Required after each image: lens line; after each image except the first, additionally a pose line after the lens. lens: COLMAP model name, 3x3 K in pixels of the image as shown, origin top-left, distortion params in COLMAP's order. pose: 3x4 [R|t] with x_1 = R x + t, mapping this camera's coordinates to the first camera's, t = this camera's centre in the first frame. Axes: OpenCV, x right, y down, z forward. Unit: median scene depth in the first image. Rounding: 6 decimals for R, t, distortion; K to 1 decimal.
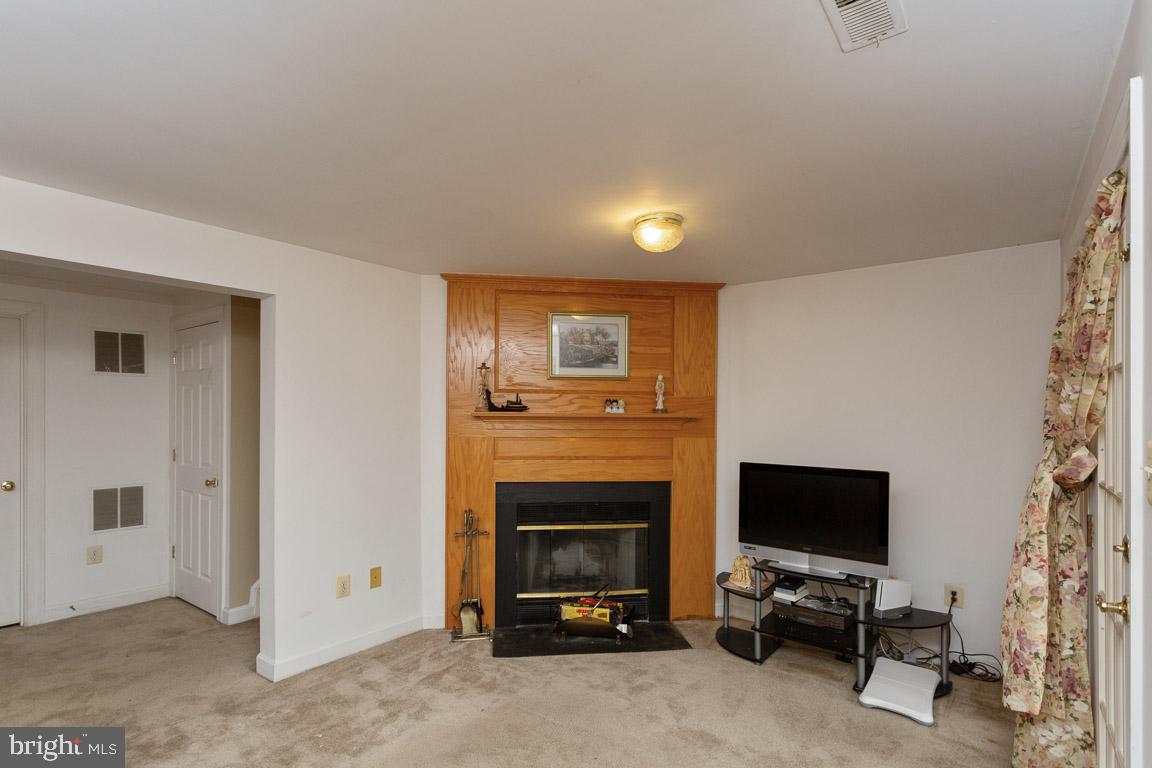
lens RADIAL K [[569.0, 0, 575.7], [0, 569.0, 400.9], [0, 0, 1]] dist [0.001064, 0.000202]
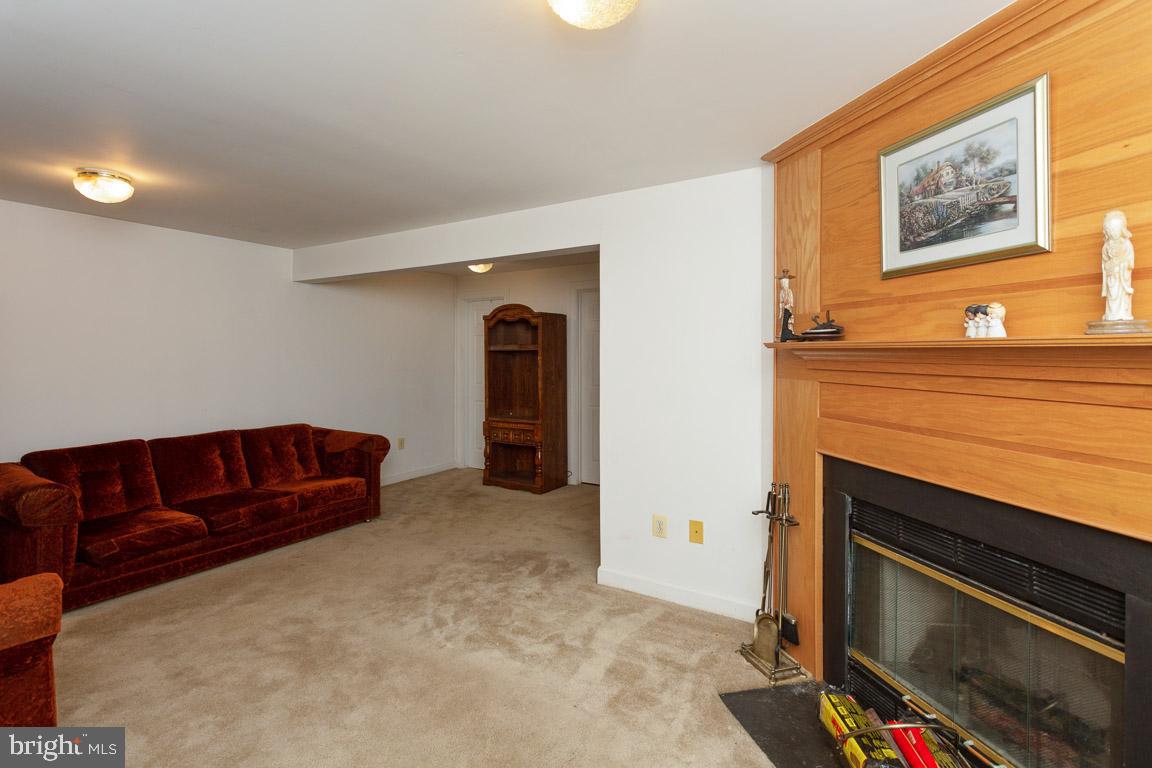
lens RADIAL K [[577.1, 0, 575.2], [0, 577.1, 353.7], [0, 0, 1]] dist [0.000567, -0.000009]
pose [[0.072691, -0.004445, -0.997345, 0.470509], [0.031529, 0.999501, -0.002156, 0.024450], [0.996856, -0.031288, 0.072795, 0.664472]]
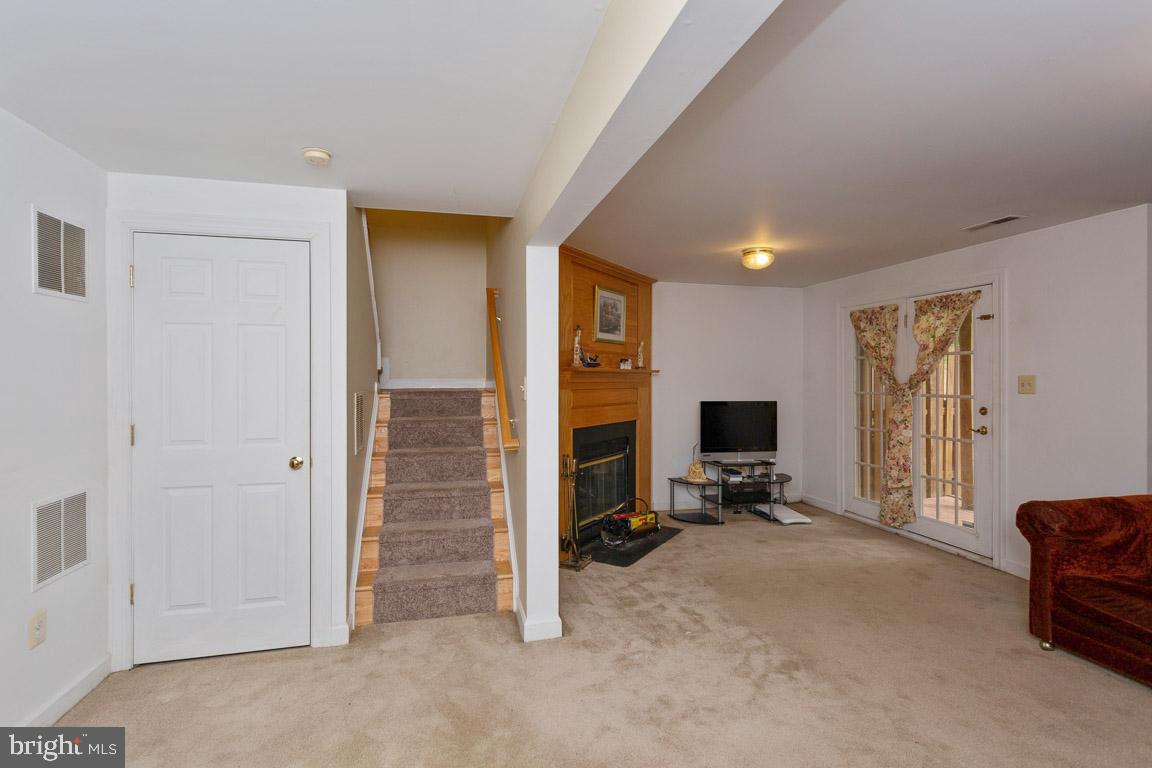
lens RADIAL K [[557.6, 0, 571.0], [0, 557.6, 364.6], [0, 0, 1]] dist [0.001638, 0.001435]
pose [[0.622968, 0.011636, 0.782161, -1.004278], [-0.016608, 0.999861, -0.001647, 0.014493], [-0.782071, -0.011964, 0.623074, 0.298536]]
